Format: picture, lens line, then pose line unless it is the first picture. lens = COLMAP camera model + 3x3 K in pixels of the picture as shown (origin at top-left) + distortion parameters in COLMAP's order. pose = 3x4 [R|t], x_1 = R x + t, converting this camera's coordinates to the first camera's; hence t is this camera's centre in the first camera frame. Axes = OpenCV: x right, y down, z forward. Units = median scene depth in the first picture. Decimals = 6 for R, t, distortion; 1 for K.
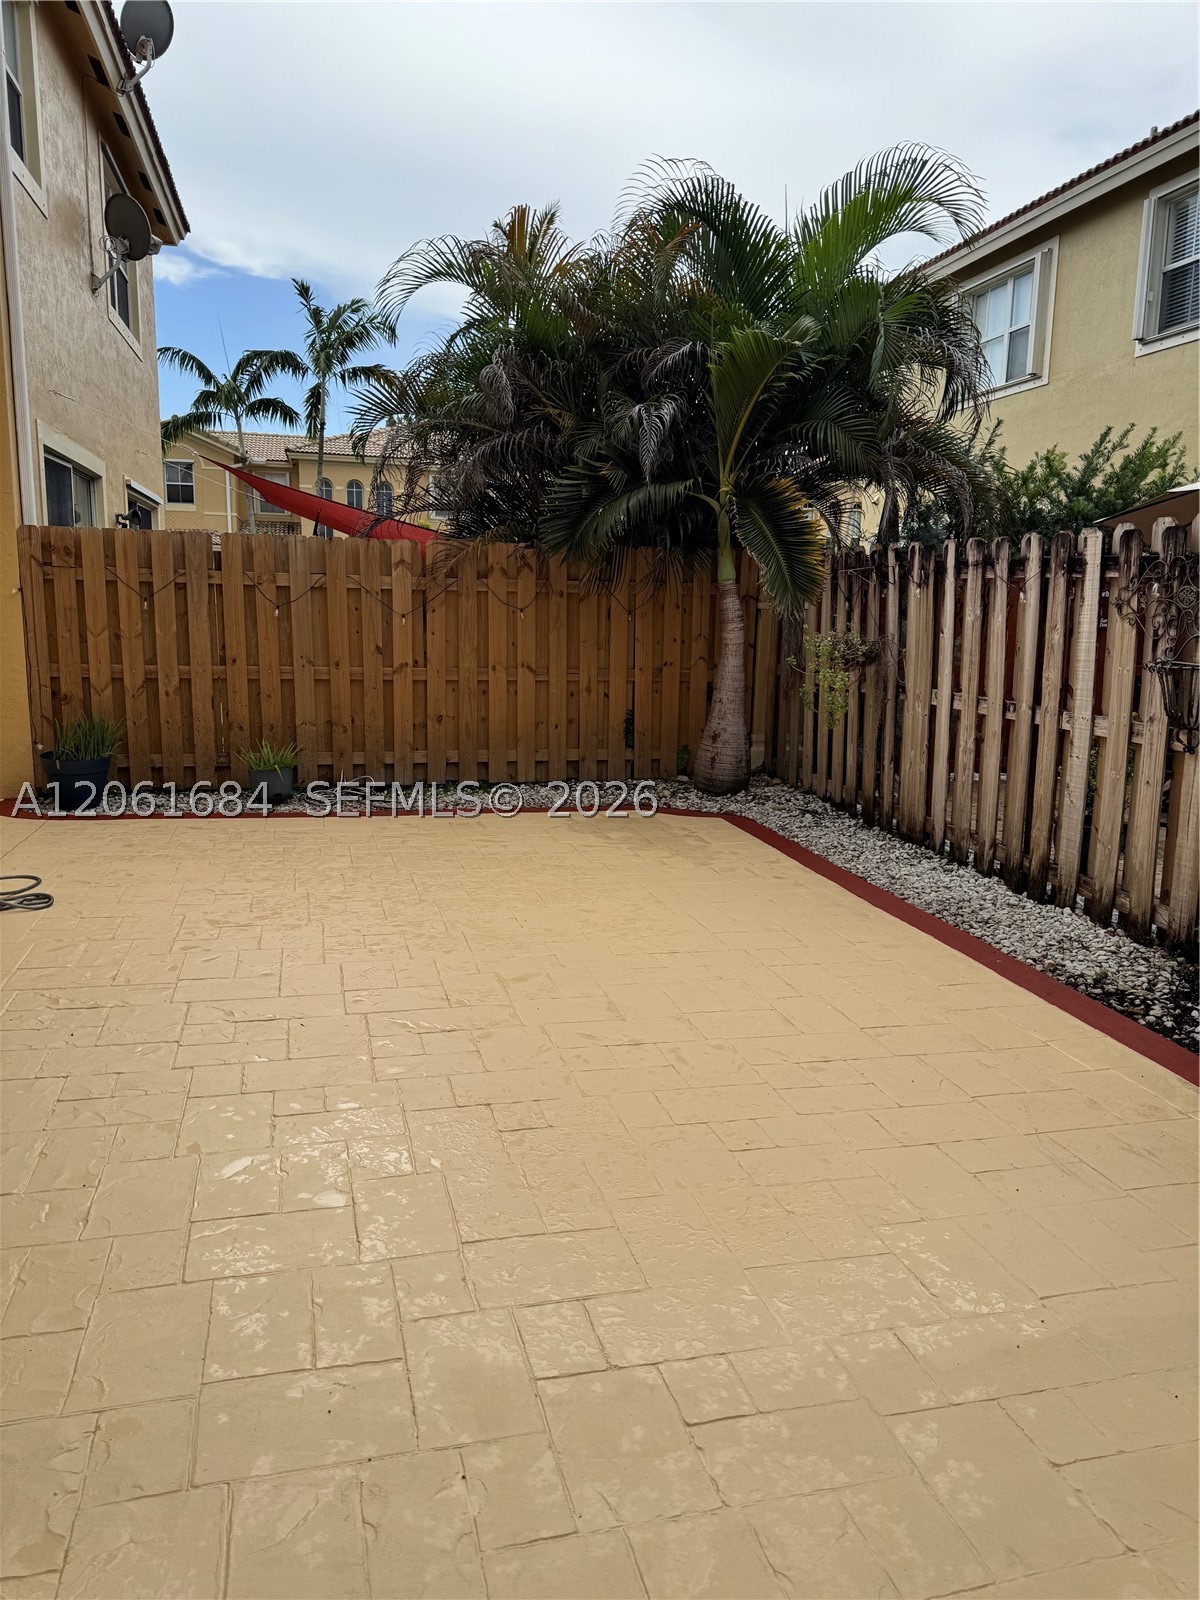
lens RADIAL K [[1155.3, 0, 611.7], [0, 1155.3, 806.2], [0, 0, 1]] dist [0.010816, -0.030170]
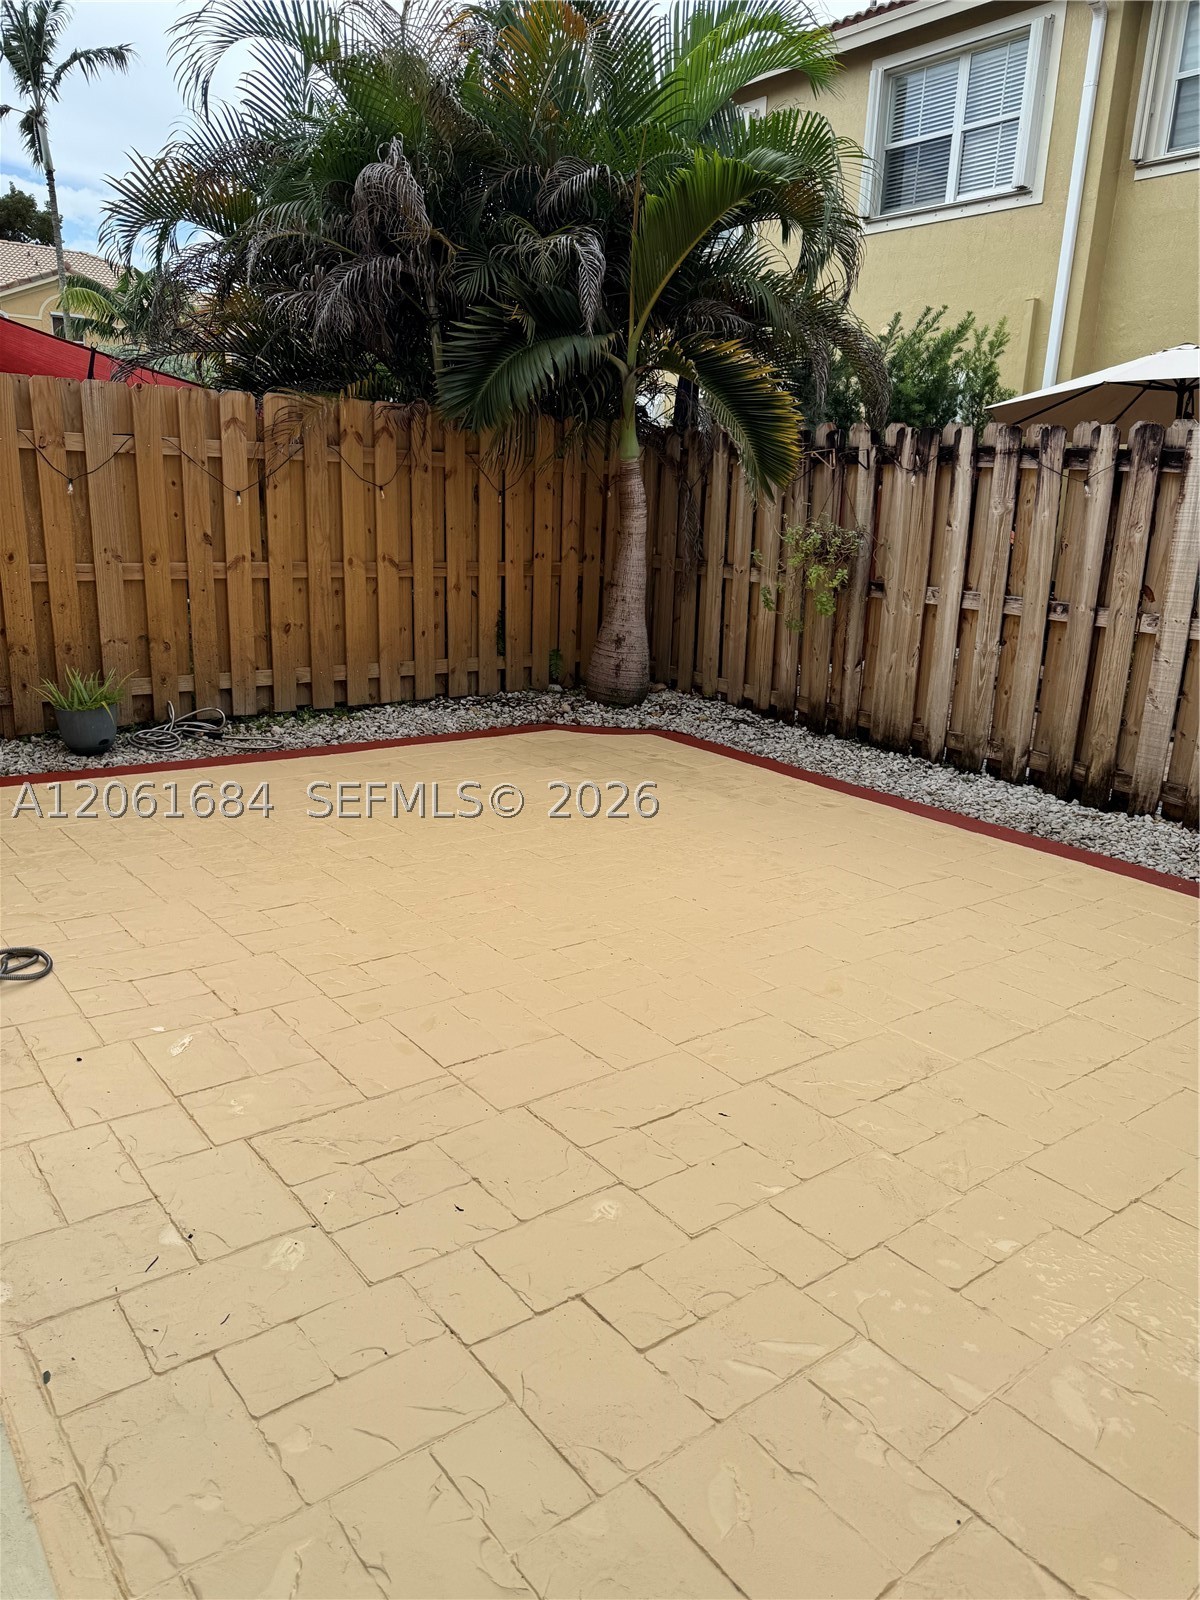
lens RADIAL K [[1155.3, 0, 598.4], [0, 1155.3, 804.5], [0, 0, 1]] dist [0.010816, -0.030170]
pose [[0.915144, -0.090034, 0.392945, -0.282599], [0.047857, 0.992112, 0.115862, -0.038989], [-0.400277, -0.087225, 0.912233, 0.195529]]
